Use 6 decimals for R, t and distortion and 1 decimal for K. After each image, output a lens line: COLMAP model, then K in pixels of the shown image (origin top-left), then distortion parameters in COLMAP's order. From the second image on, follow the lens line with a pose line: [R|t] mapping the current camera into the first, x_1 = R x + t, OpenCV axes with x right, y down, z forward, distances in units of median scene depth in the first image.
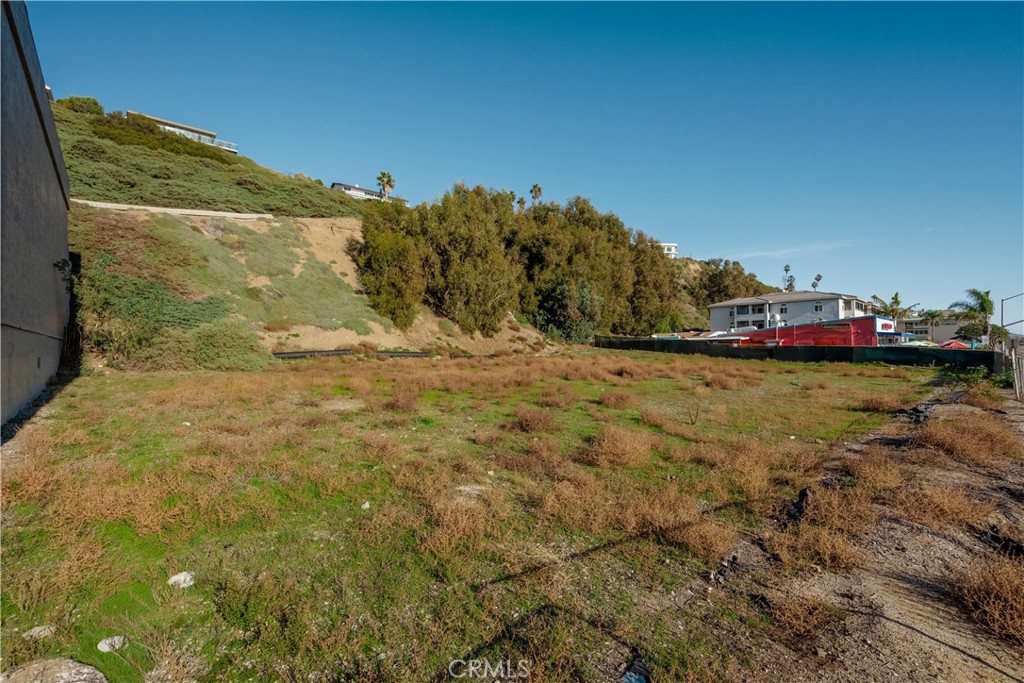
lens RADIAL K [[432.4, 0, 512.0], [0, 432.4, 341.5], [0, 0, 1]] dist [-0.001638, -0.000363]
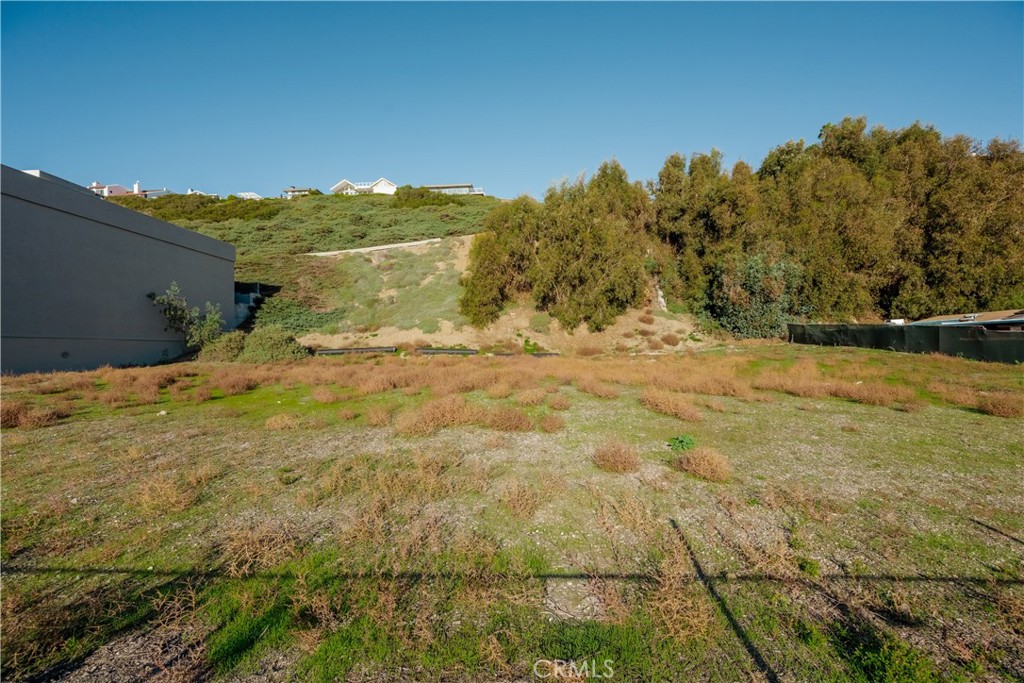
lens RADIAL K [[399.4, 0, 512.0], [0, 399.4, 341.5], [0, 0, 1]] dist [-0.001287, -0.000220]
pose [[0.706273, -0.014613, -0.707789, 0.402603], [0.014987, 0.999872, -0.005688, 0.011010], [0.707781, -0.006590, 0.706401, 0.355968]]
